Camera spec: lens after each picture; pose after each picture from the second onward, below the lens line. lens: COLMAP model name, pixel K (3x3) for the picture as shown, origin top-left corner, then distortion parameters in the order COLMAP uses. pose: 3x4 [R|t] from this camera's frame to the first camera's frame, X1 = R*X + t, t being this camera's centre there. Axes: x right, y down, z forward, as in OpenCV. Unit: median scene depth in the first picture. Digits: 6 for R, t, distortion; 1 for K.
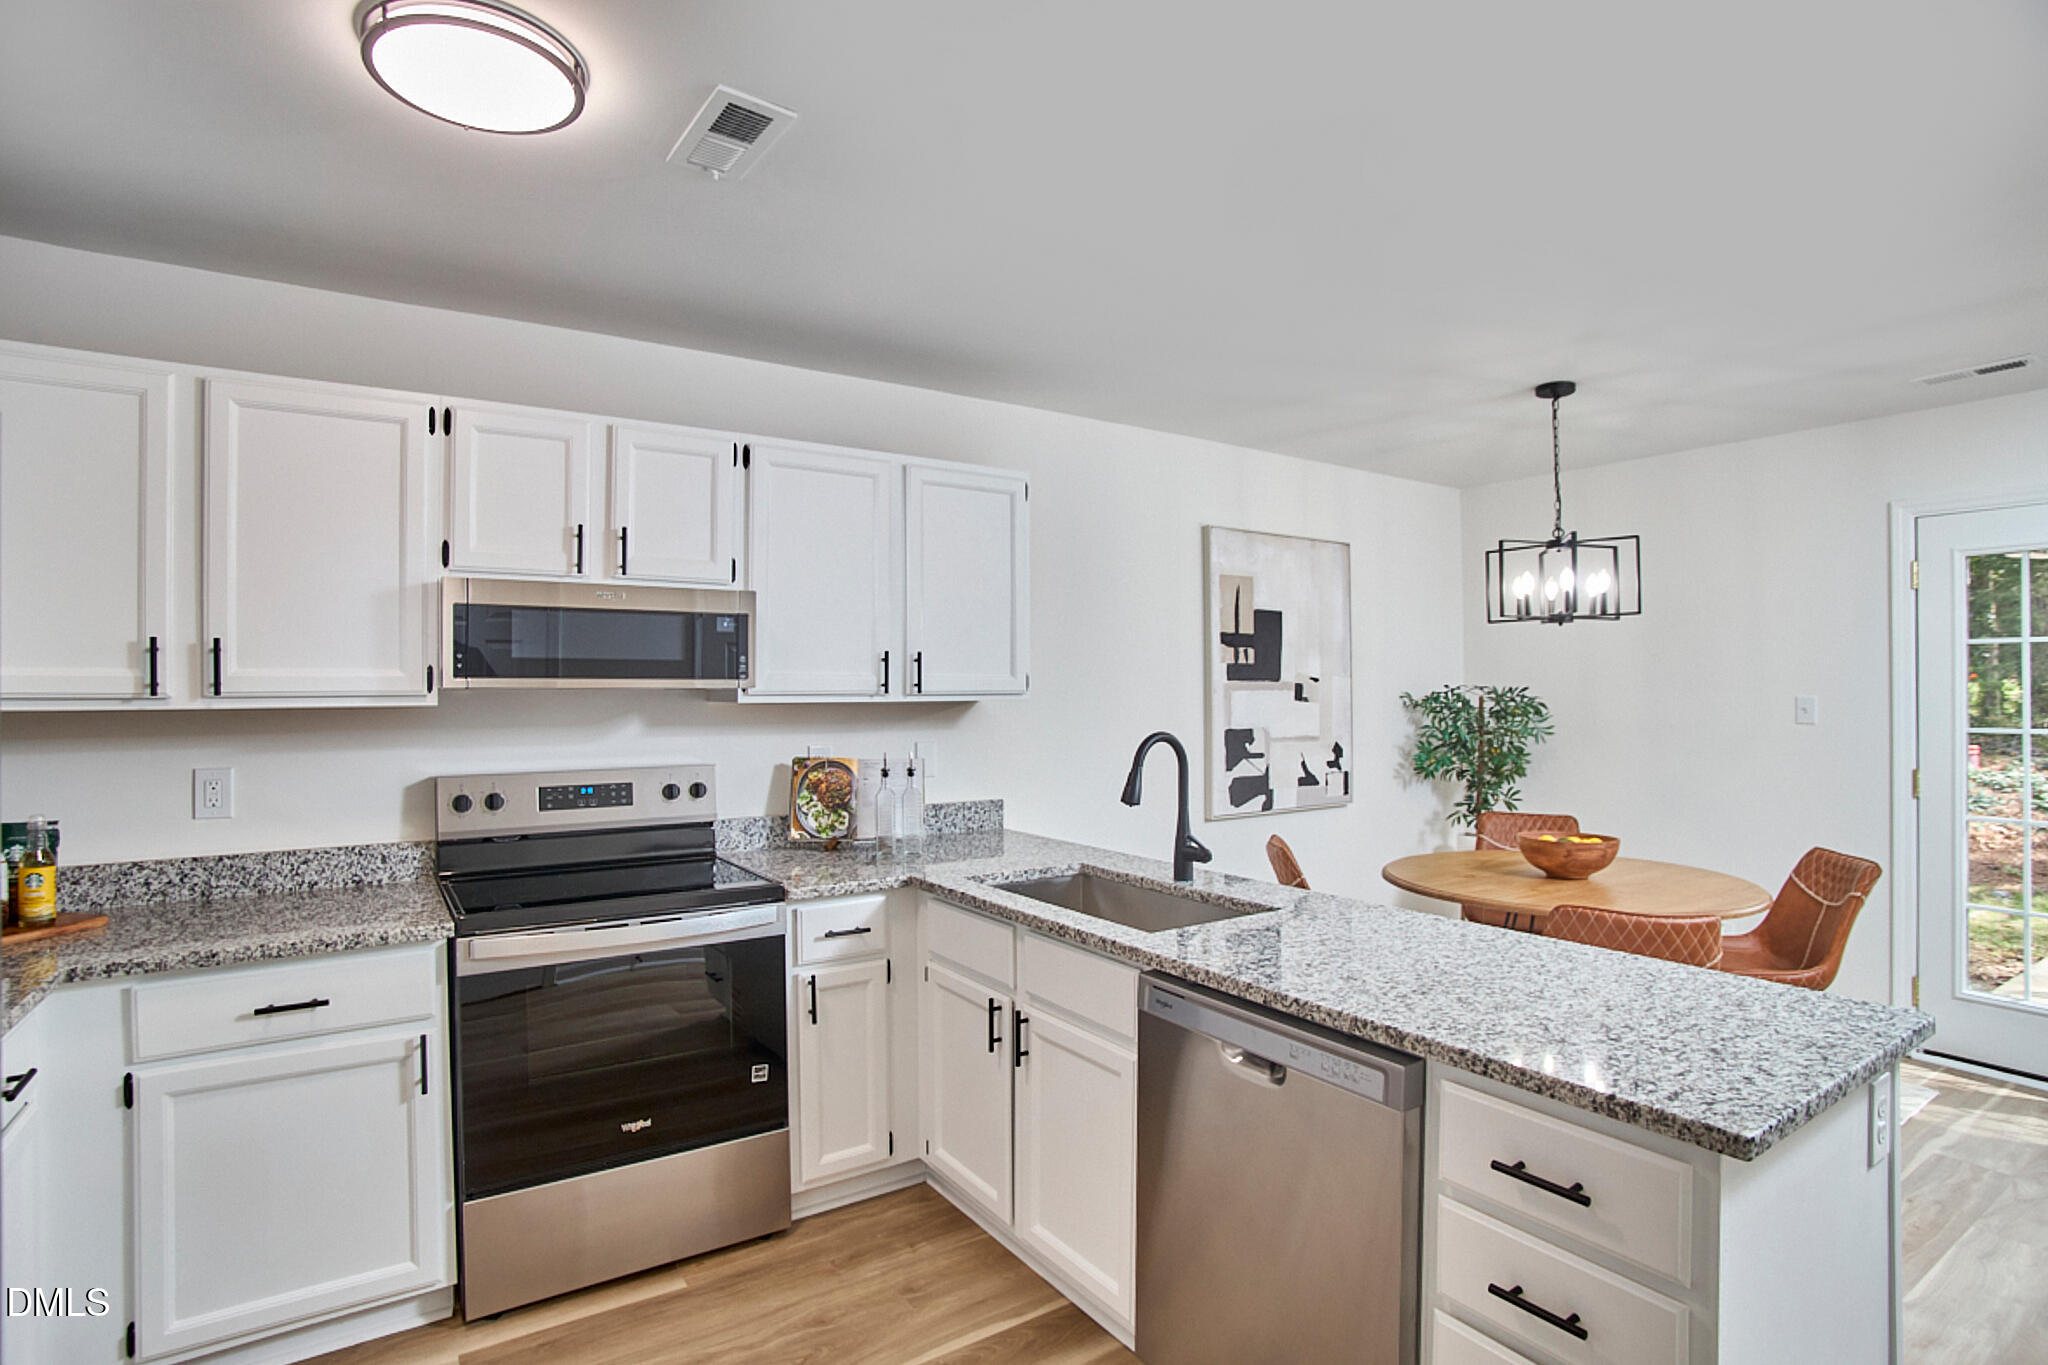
lens RADIAL K [[1004.7, 0, 1007.6], [0, 1004.7, 685.4], [0, 0, 1]] dist [-0.089014, 0.039360]
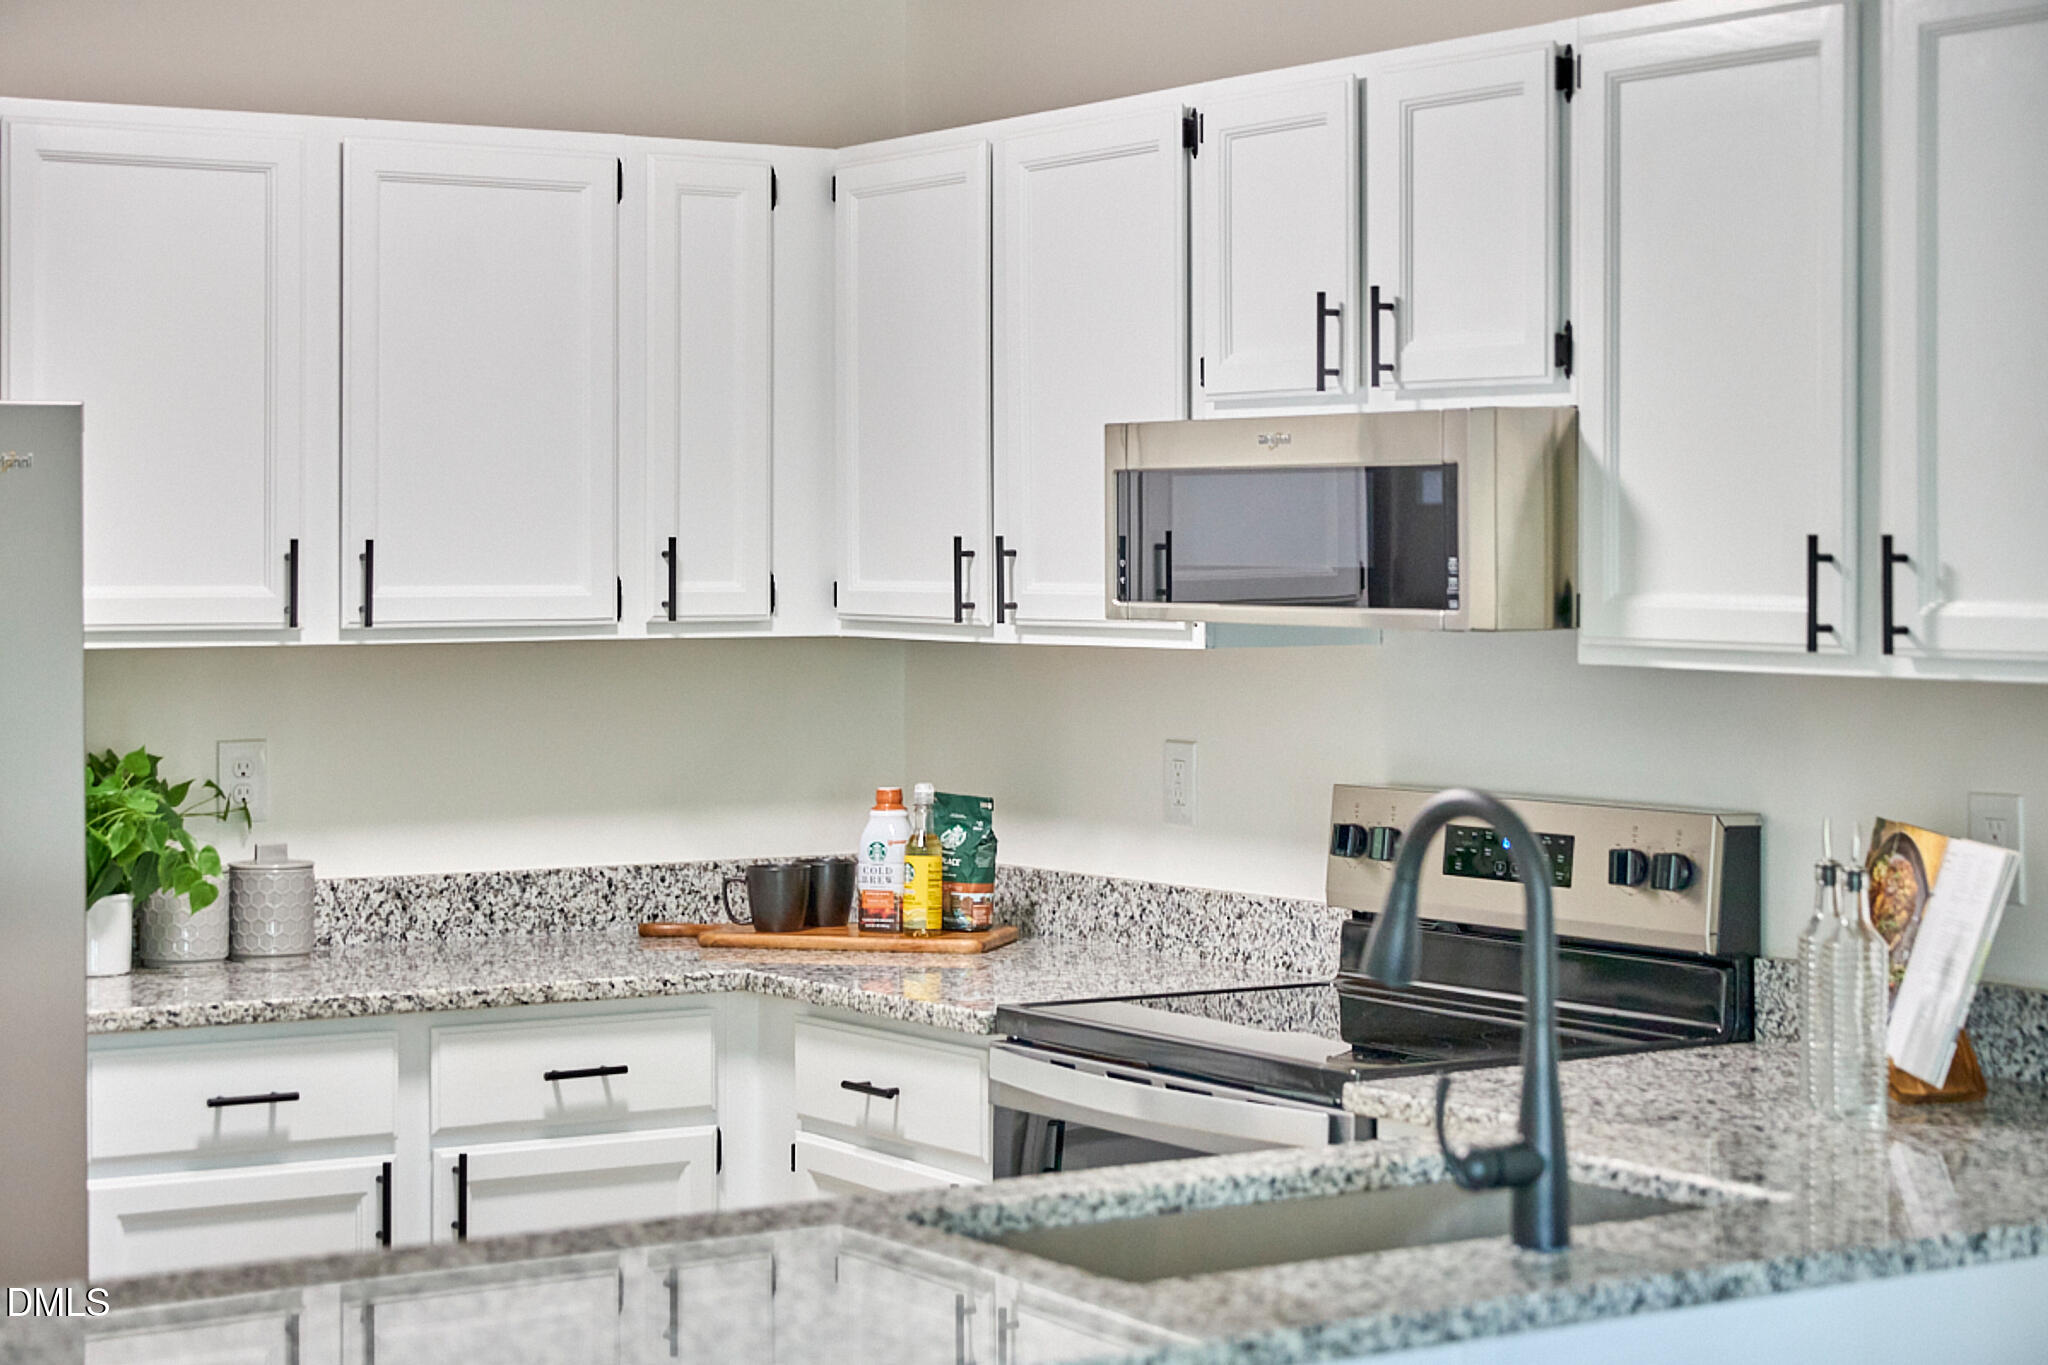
lens RADIAL K [[3777.2, 0, 1077.4], [0, 3777.2, 546.2], [0, 0, 1]] dist [0.038402, -0.045774]
pose [[0.005293, 0.003193, -0.999981, 0.942274], [0.006745, 0.999972, 0.003229, -0.027526], [0.999963, -0.006762, 0.005272, 0.556761]]
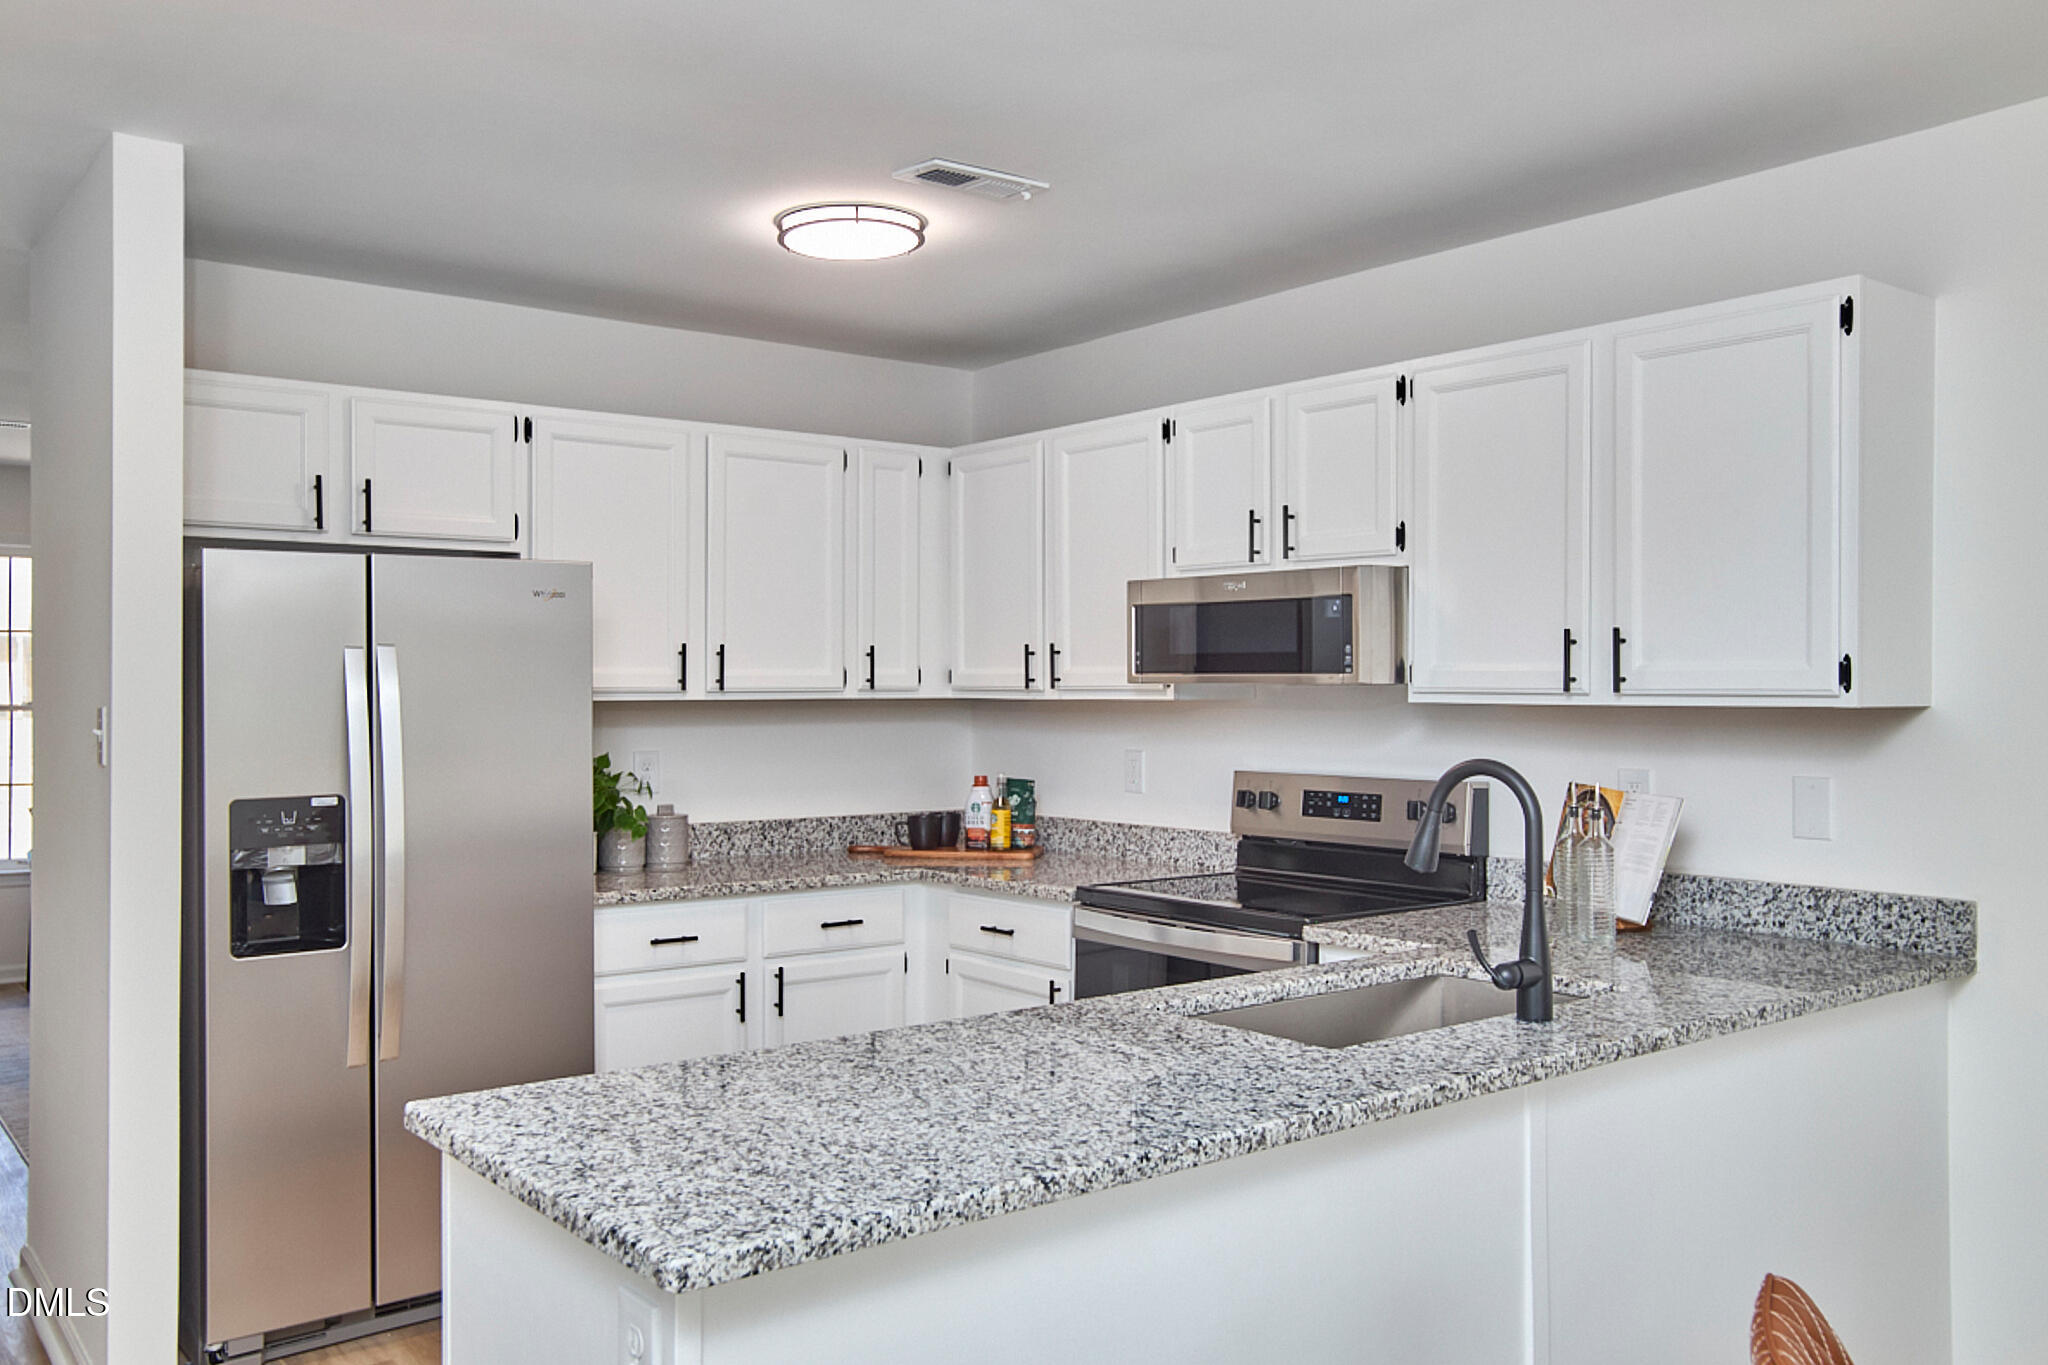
lens RADIAL K [[1665.7, 0, 1024.0], [0, 1665.7, 682.5], [0, 0, 1]] dist [0.007364, 0.020714]
pose [[0.088595, 0.002269, -0.996065, 0.731205], [0.006007, 0.999978, 0.002812, -0.002808], [0.996050, -0.006232, 0.088580, 0.411435]]
